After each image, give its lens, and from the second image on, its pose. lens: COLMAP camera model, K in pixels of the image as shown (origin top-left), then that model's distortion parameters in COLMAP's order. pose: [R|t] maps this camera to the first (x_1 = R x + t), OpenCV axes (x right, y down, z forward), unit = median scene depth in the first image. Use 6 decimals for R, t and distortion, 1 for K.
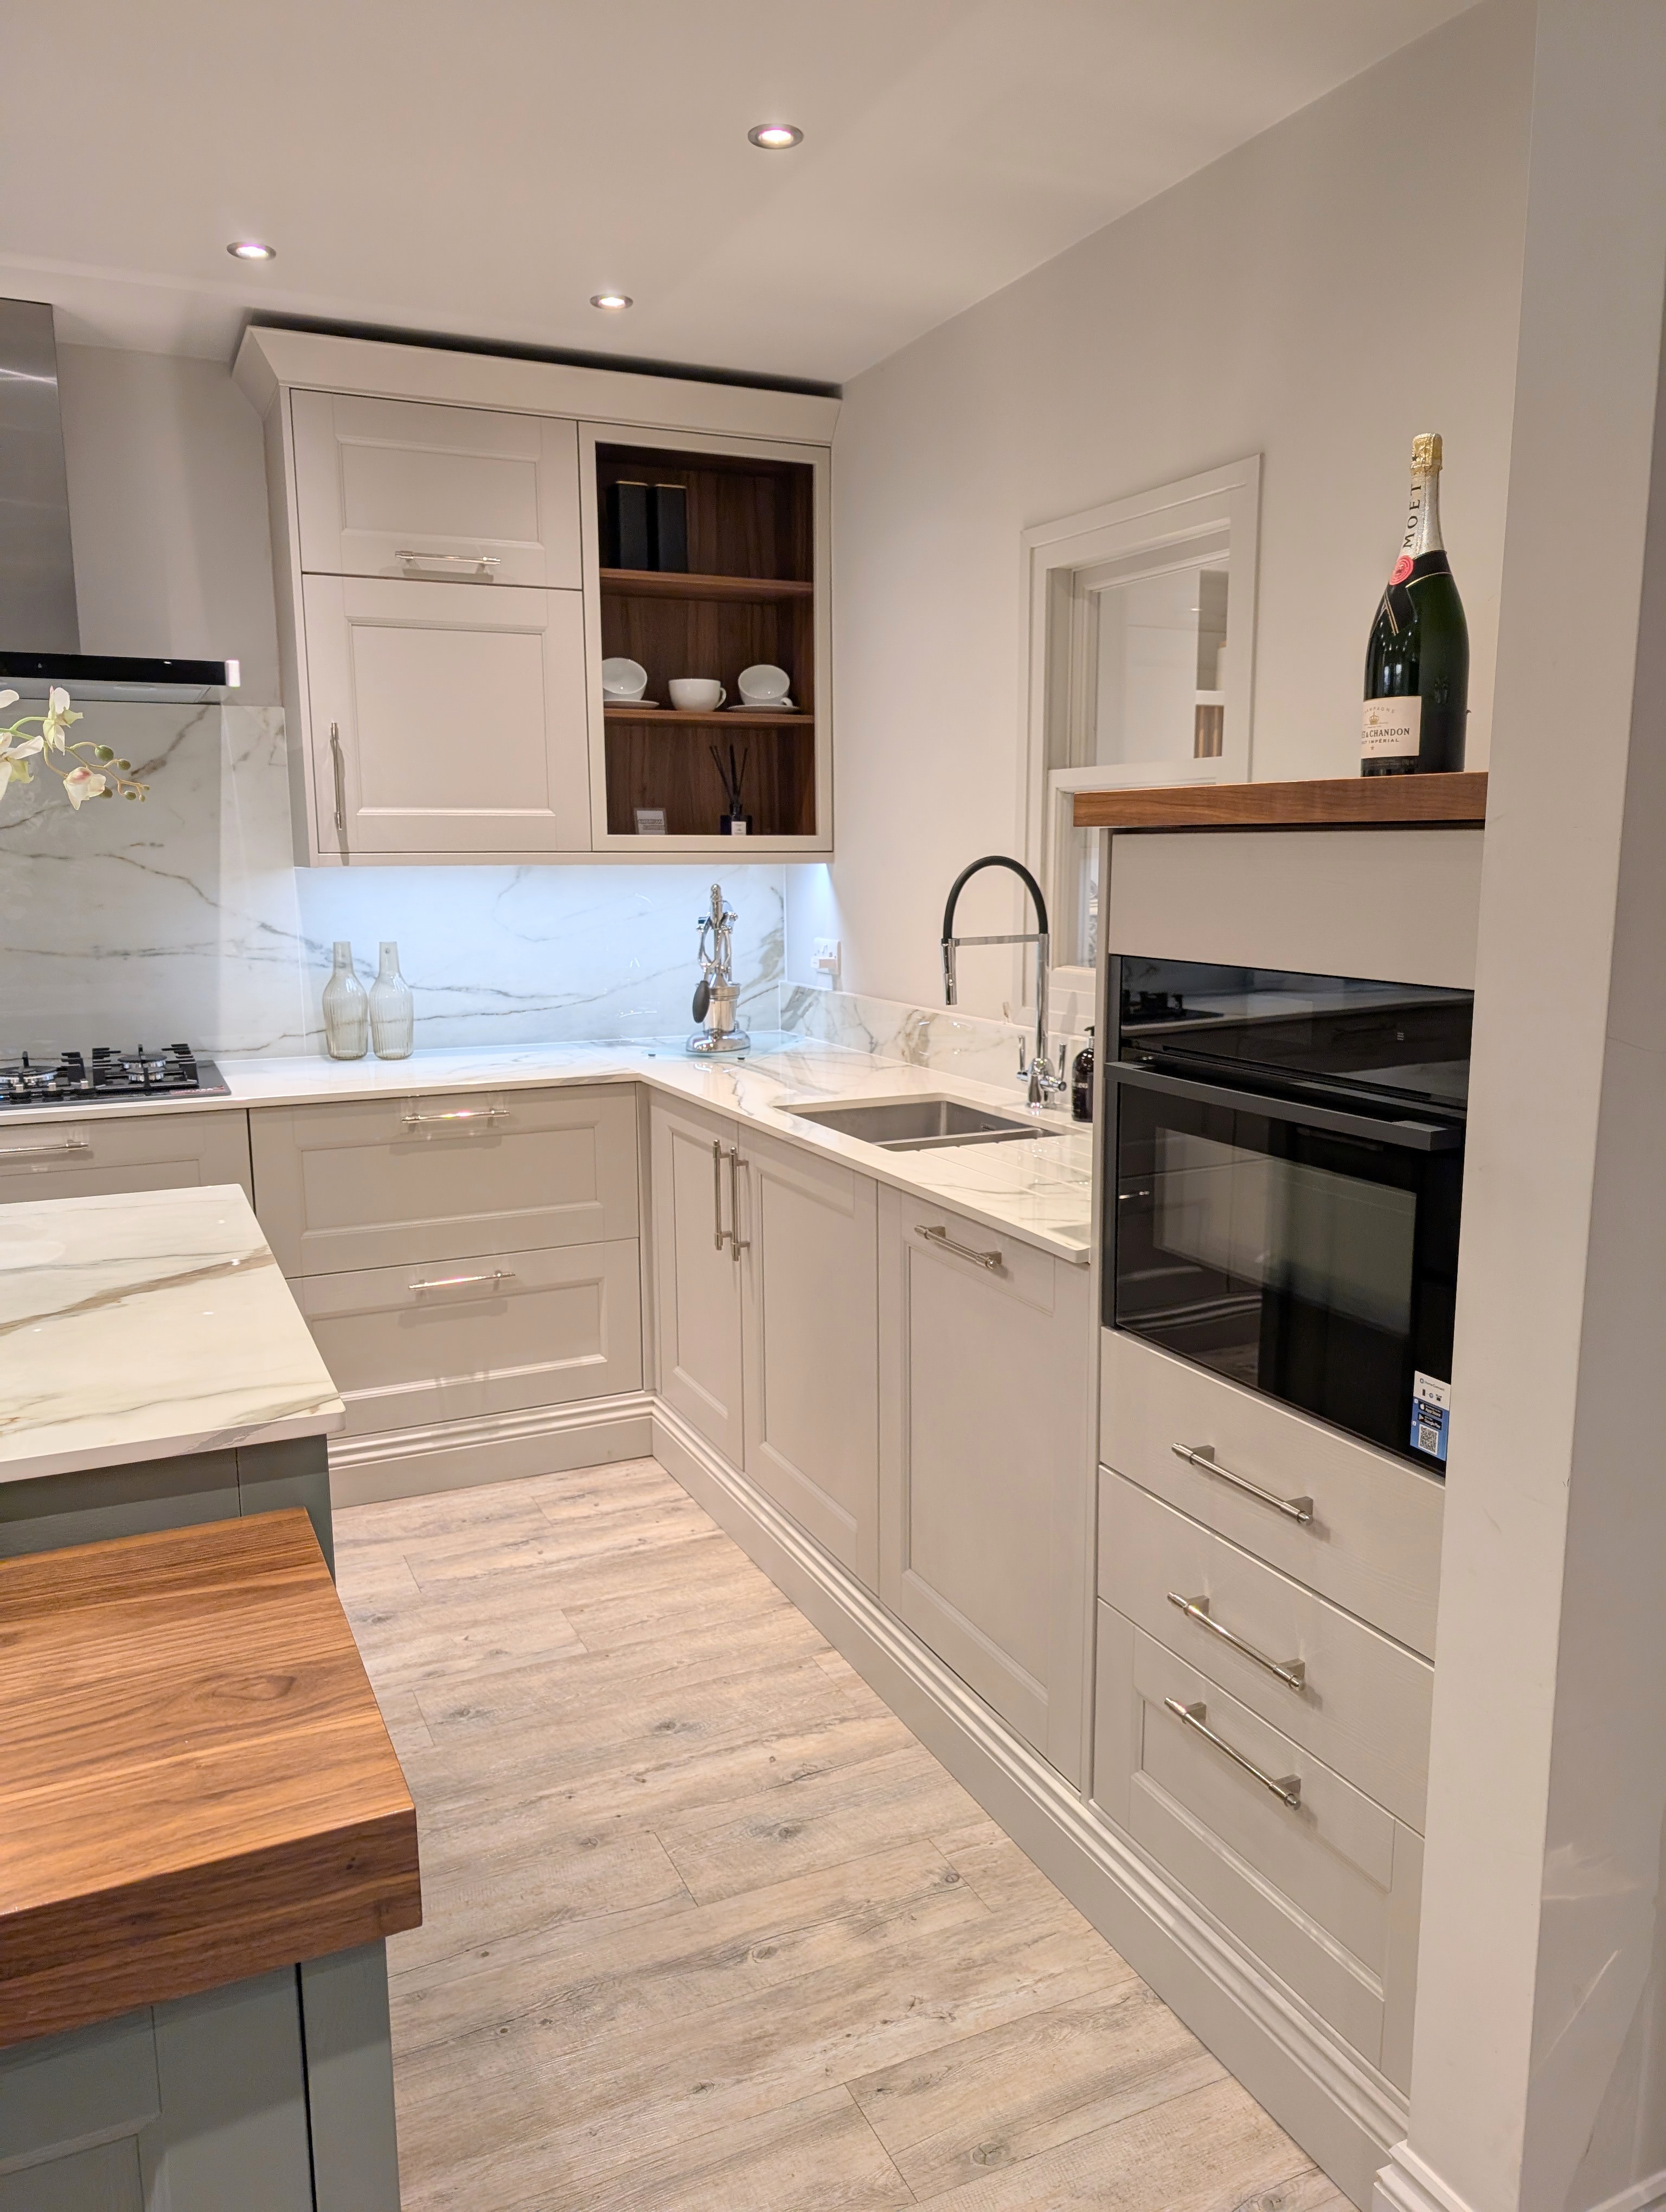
lens RADIAL K [[1591.9, 0, 839.4], [0, 1591.9, 1113.2], [0, 0, 1]] dist [0.053544, -0.064647]
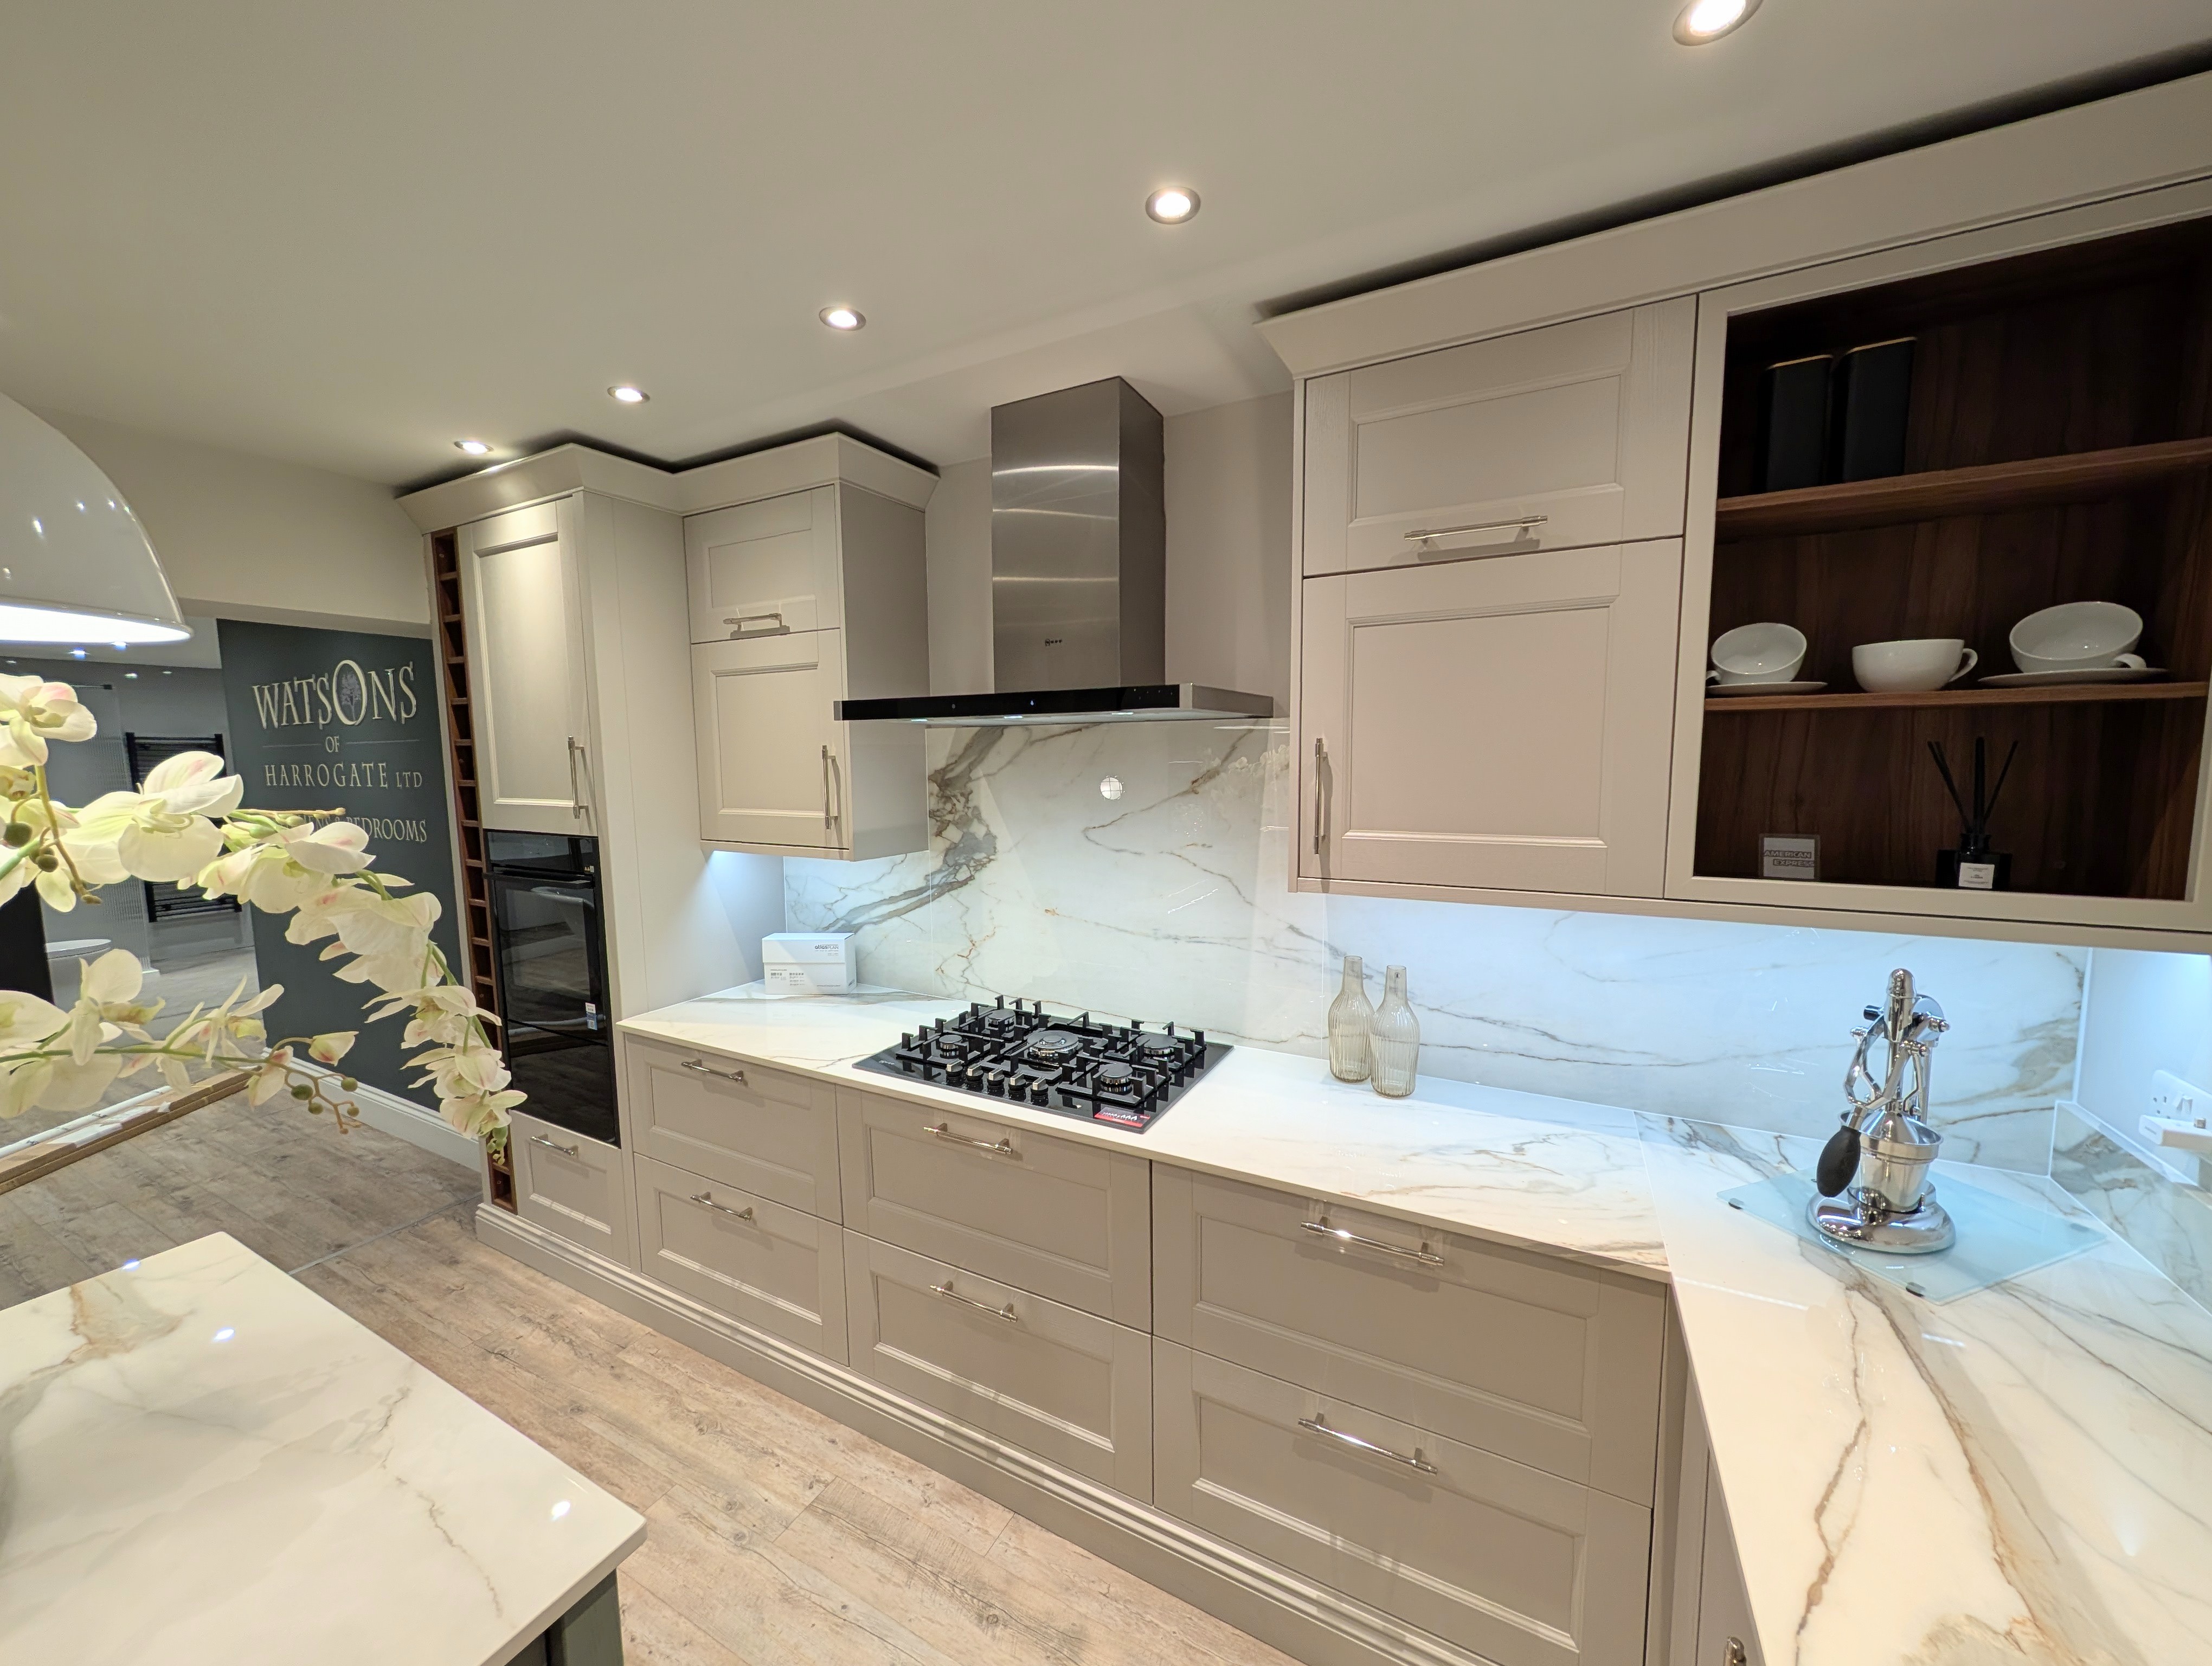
lens RADIAL K [[828.2, 0, 1109.0], [0, 828.2, 840.6], [0, 0, 1]] dist [0.000739, 0.000222]
pose [[0.600155, 0.080978, -0.795774, -0.014773], [-0.128906, 0.991650, 0.003692, -0.196058], [0.789428, 0.100365, 0.605582, 0.715288]]
